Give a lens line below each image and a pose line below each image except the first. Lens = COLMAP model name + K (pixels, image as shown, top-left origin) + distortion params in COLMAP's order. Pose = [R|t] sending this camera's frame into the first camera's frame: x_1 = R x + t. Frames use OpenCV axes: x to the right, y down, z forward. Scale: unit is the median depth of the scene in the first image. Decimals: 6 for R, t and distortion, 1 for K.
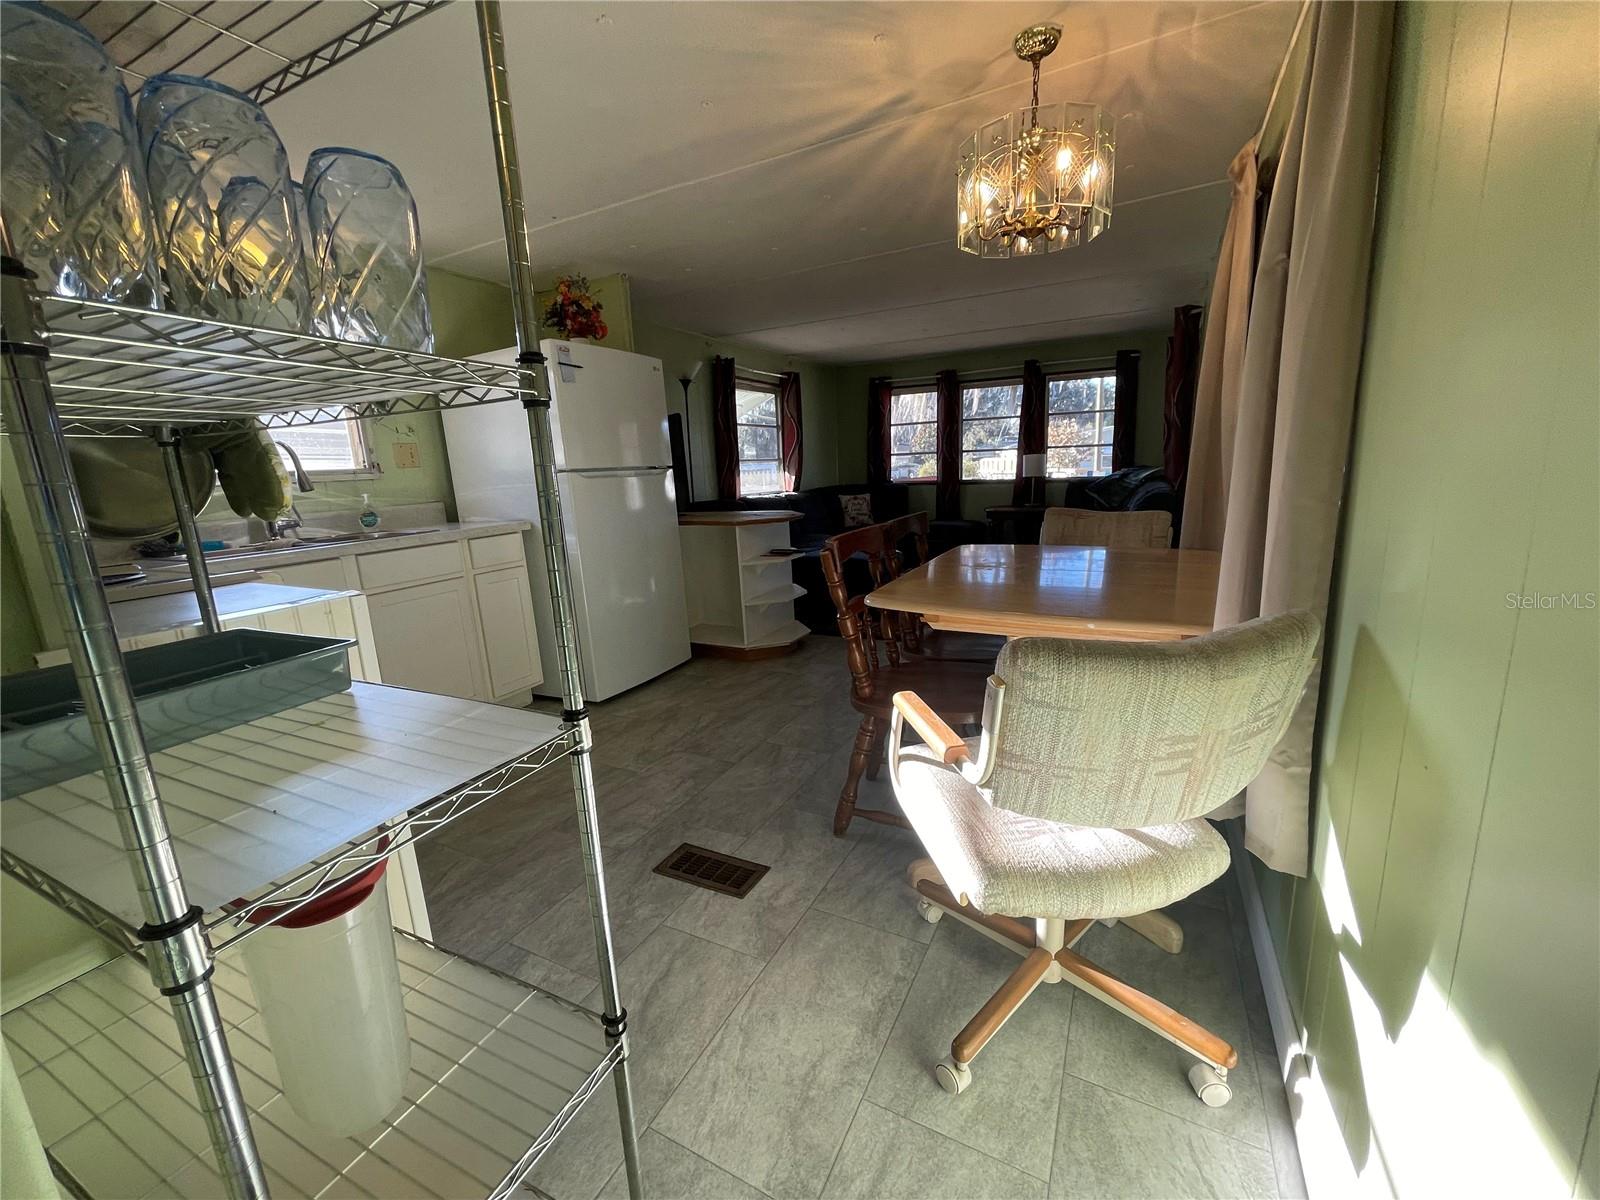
lens RADIAL K [[651.8, 0, 800.5], [0, 651.8, 602.5], [0, 0, 1]] dist [-0.003389, 0.004067]
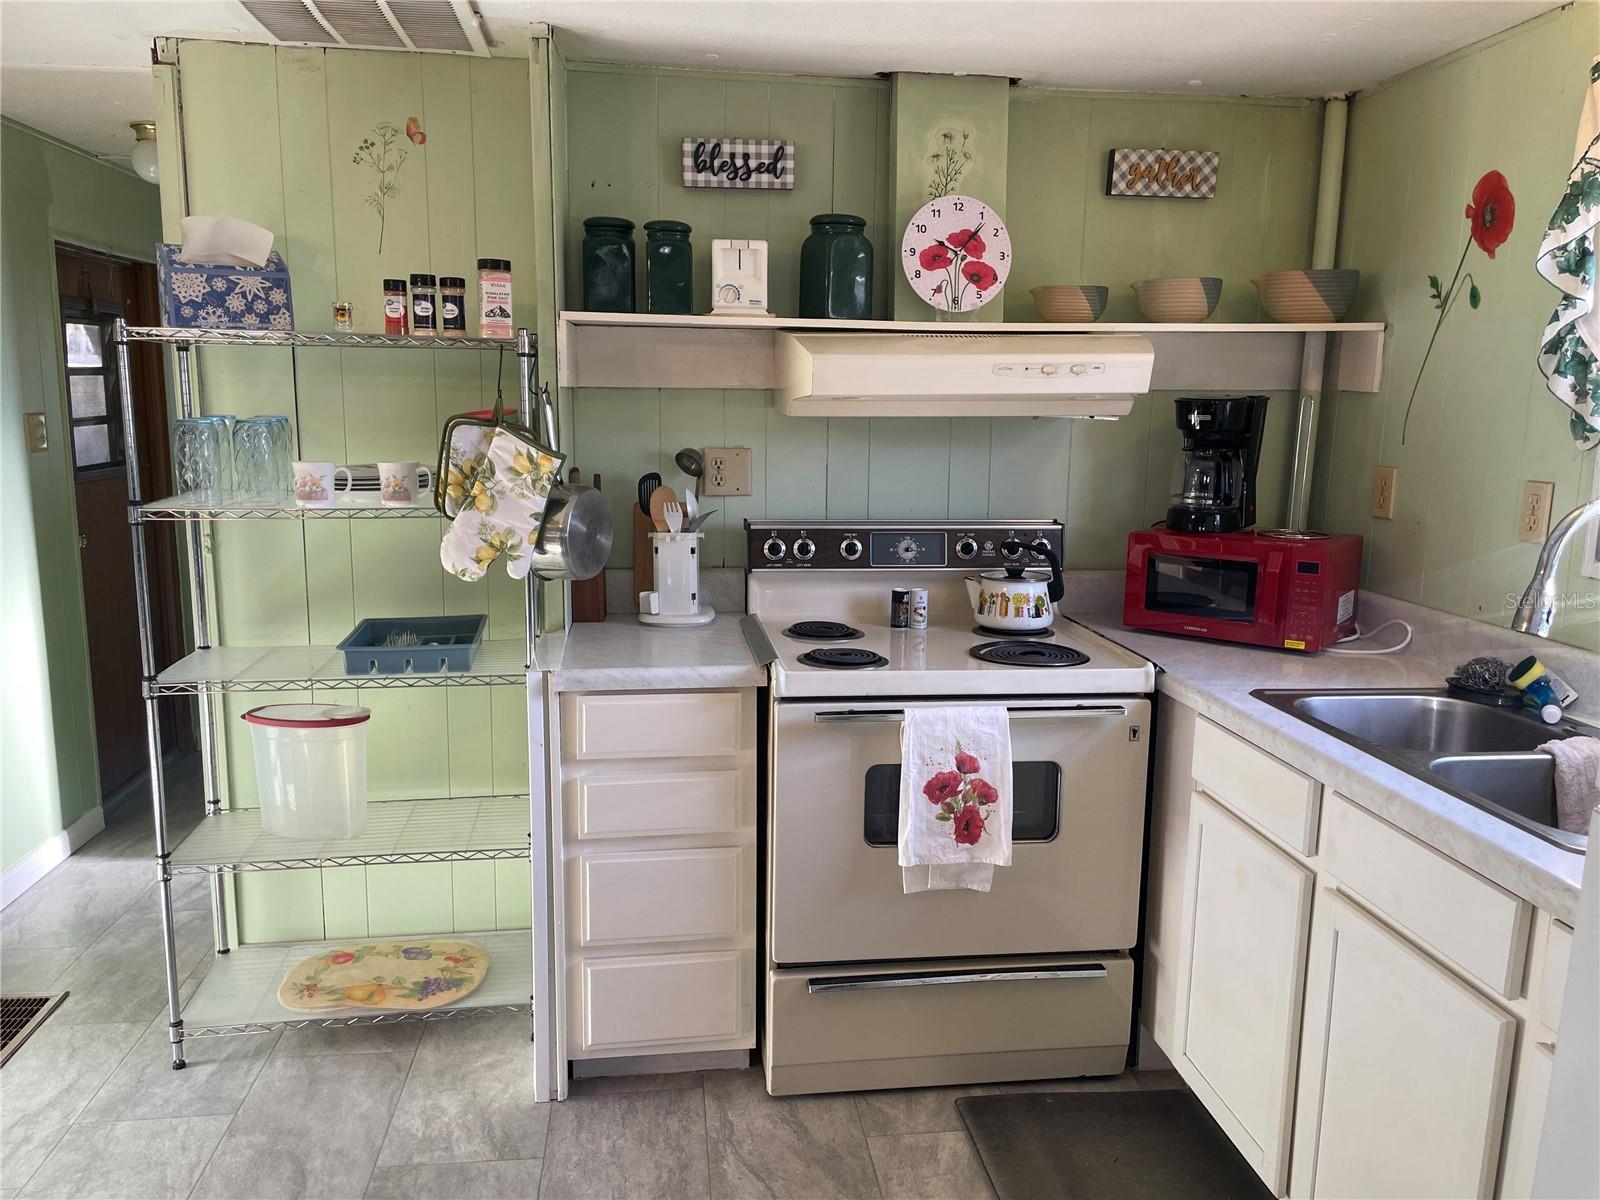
lens RADIAL K [[1211.2, 0, 807.1], [0, 1211.2, 605.7], [0, 0, 1]] dist [0.113081, -0.151226]
pose [[-0.825625, 0.138756, -0.546891, 0.003840], [-0.084729, 0.927806, 0.363314, -0.322866], [0.557821, 0.346299, -0.754263, 1.002624]]
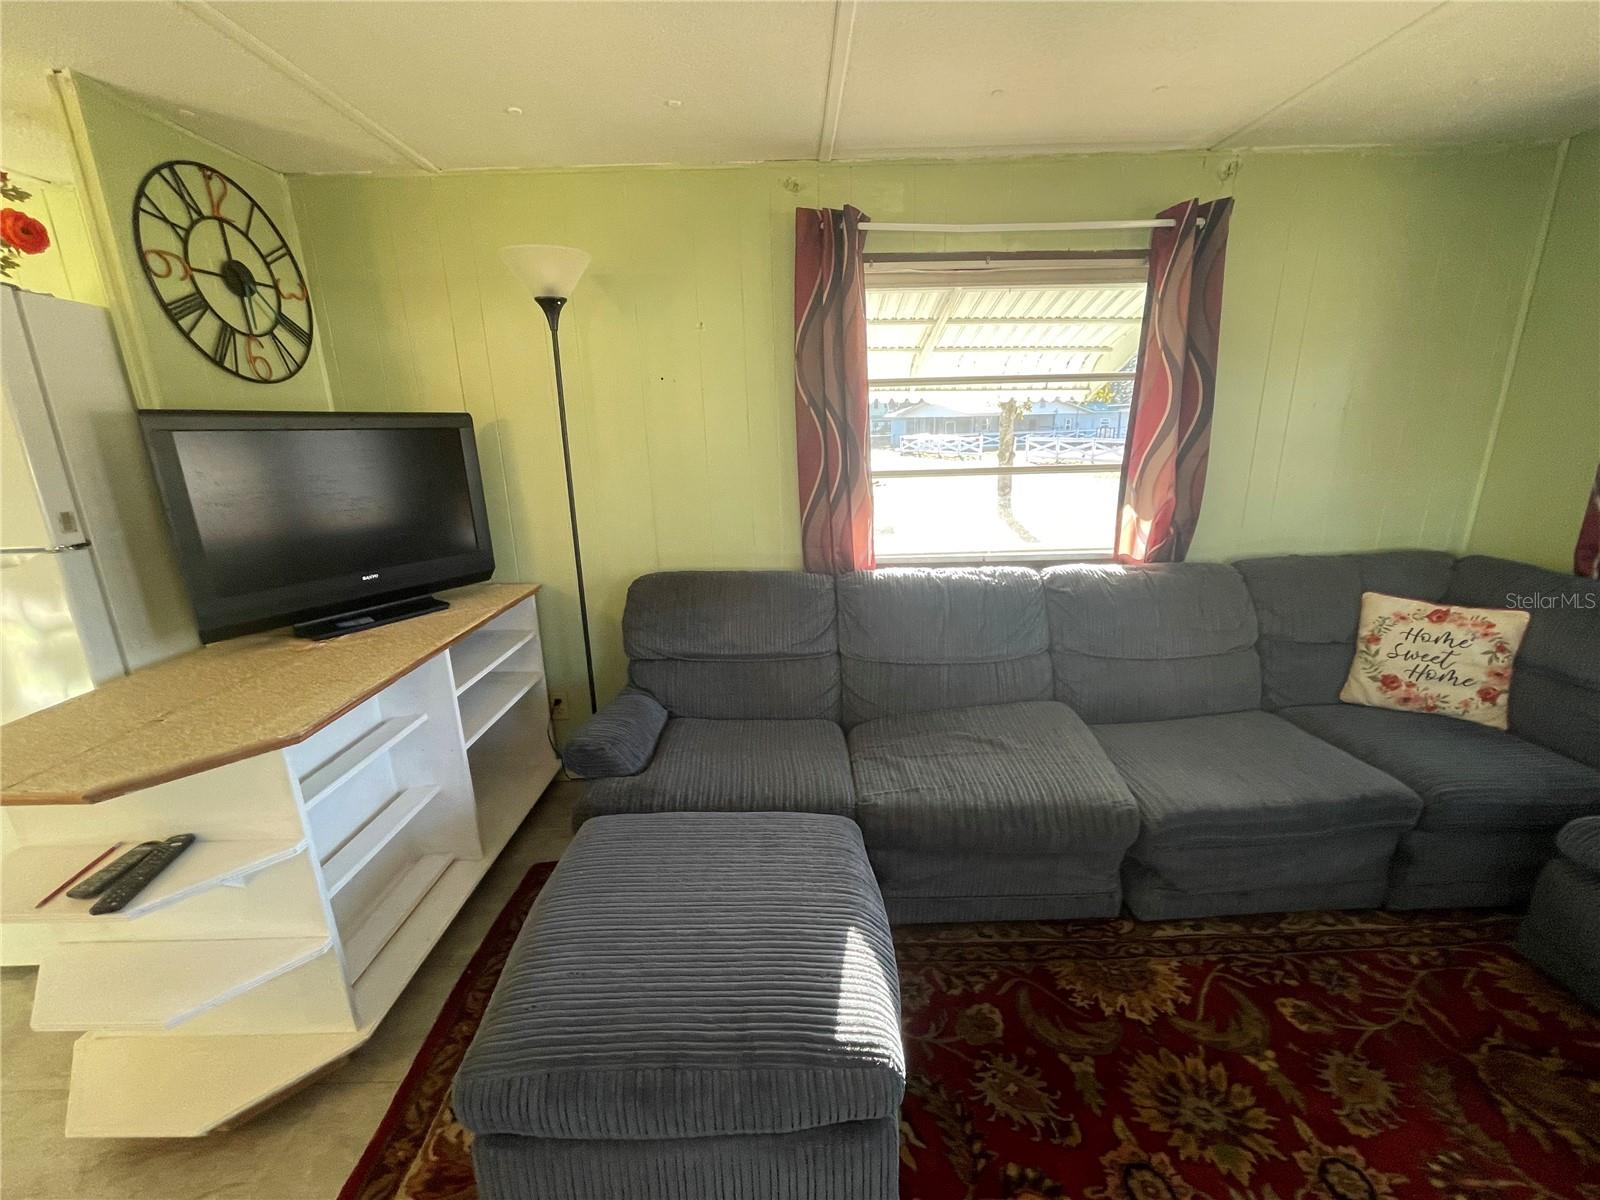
lens RADIAL K [[651.8, 0, 800.5], [0, 651.8, 602.5], [0, 0, 1]] dist [-0.003389, 0.004067]
pose [[0.471431, 0.272531, -0.838737, 0.418372], [-0.178712, 0.960844, 0.211758, -0.385037], [0.863606, 0.050063, 0.501676, 1.327138]]
